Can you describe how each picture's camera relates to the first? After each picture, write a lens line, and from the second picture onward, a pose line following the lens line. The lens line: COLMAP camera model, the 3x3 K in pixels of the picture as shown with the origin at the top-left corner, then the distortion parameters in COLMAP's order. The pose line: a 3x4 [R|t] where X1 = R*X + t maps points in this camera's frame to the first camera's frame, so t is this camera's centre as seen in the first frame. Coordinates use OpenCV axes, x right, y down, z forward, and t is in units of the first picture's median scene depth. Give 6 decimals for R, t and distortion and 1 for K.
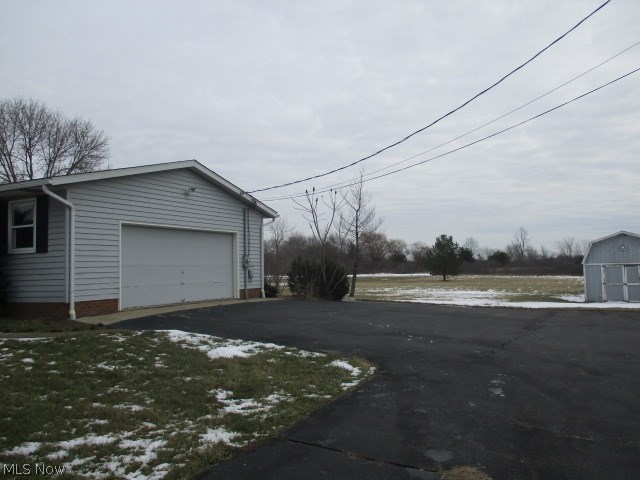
lens RADIAL K [[524.2, 0, 320.0], [0, 524.2, 240.0], [0, 0, 1]] dist [0.000184, -0.000608]
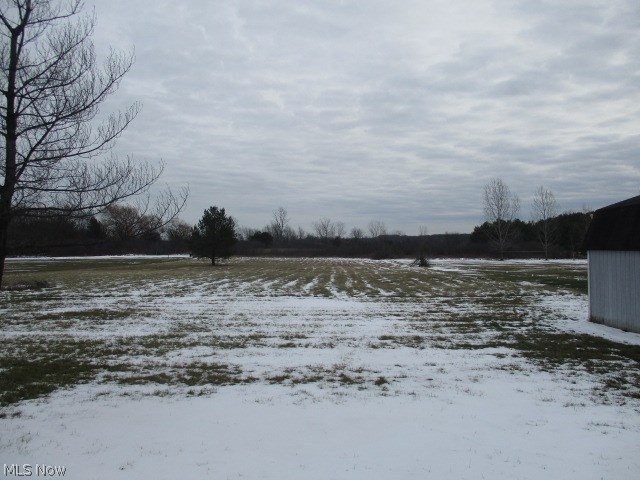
lens RADIAL K [[524.2, 0, 320.0], [0, 524.2, 240.0], [0, 0, 1]] dist [0.000184, -0.000608]
pose [[0.895318, 0.011027, 0.445291, 0.018897], [-0.028029, 0.999107, 0.031615, 0.006982], [-0.444544, -0.040787, 0.894828, 0.146035]]
